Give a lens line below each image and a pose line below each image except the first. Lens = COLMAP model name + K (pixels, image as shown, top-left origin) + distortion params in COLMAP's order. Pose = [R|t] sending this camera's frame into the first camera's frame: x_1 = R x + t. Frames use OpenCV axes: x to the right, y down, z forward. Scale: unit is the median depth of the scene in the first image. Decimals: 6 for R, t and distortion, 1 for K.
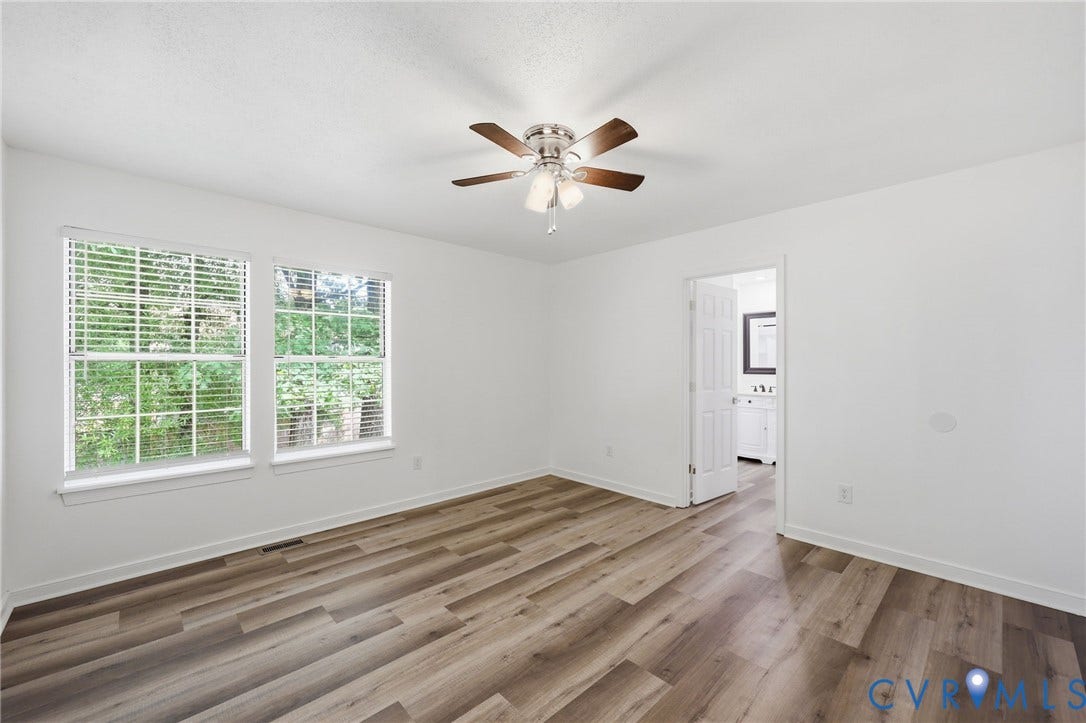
lens RADIAL K [[437.4, 0, 540.5], [0, 437.4, 362.9], [0, 0, 1]] dist [-0.000250, -0.000023]
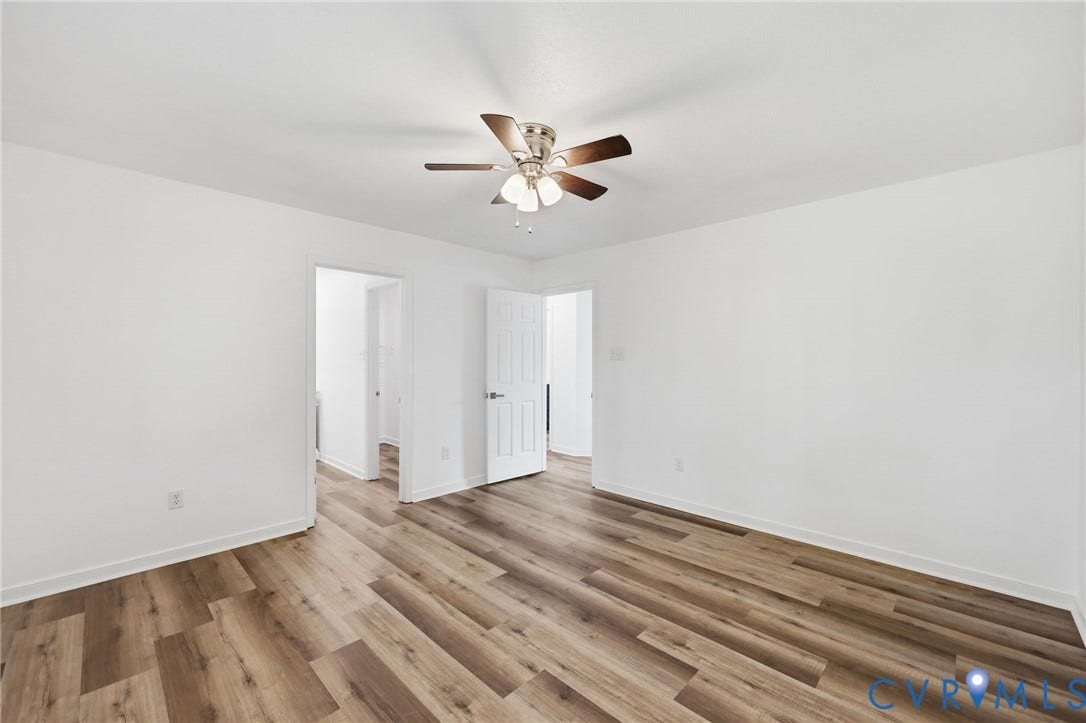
lens RADIAL K [[437.4, 0, 540.5], [0, 437.4, 362.9], [0, 0, 1]] dist [-0.000250, -0.000023]
pose [[-0.043005, -0.004773, 0.999063, -0.744246], [-0.000248, 0.999989, 0.004767, 0.001059], [-0.999075, -0.000043, -0.043005, 0.768922]]
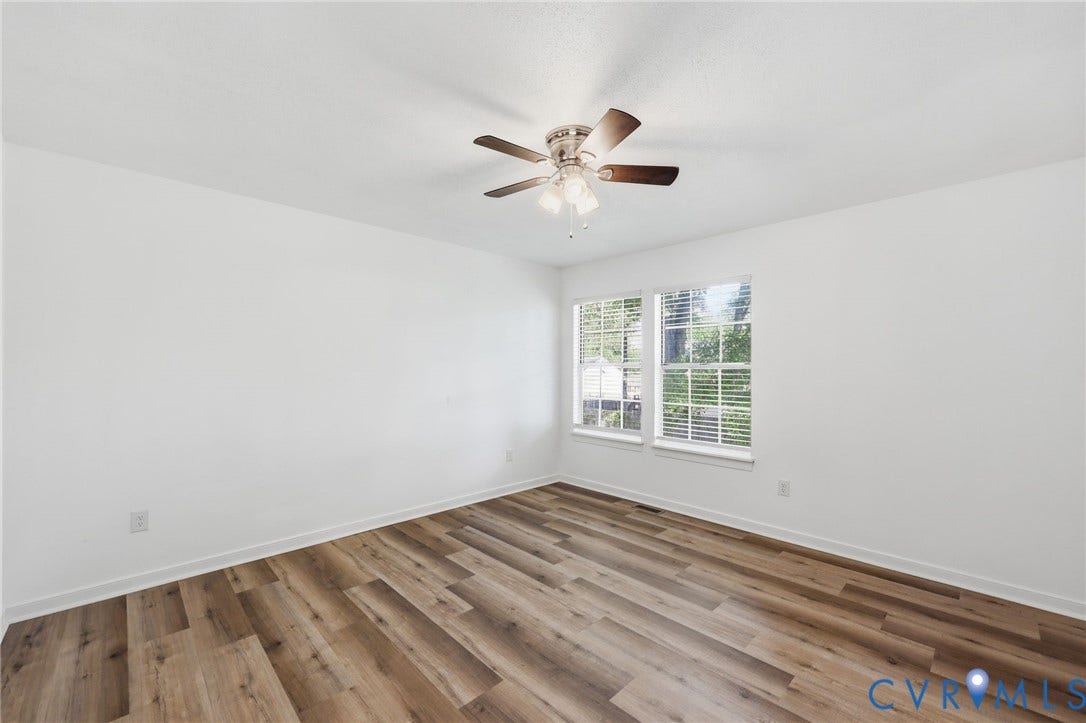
lens RADIAL K [[437.4, 0, 540.5], [0, 437.4, 362.9], [0, 0, 1]] dist [-0.000250, -0.000023]
pose [[0.011813, -0.008843, -0.999891, 0.756096], [-0.007480, 0.999932, -0.008932, -0.003967], [0.999902, 0.007585, 0.011746, 0.695646]]
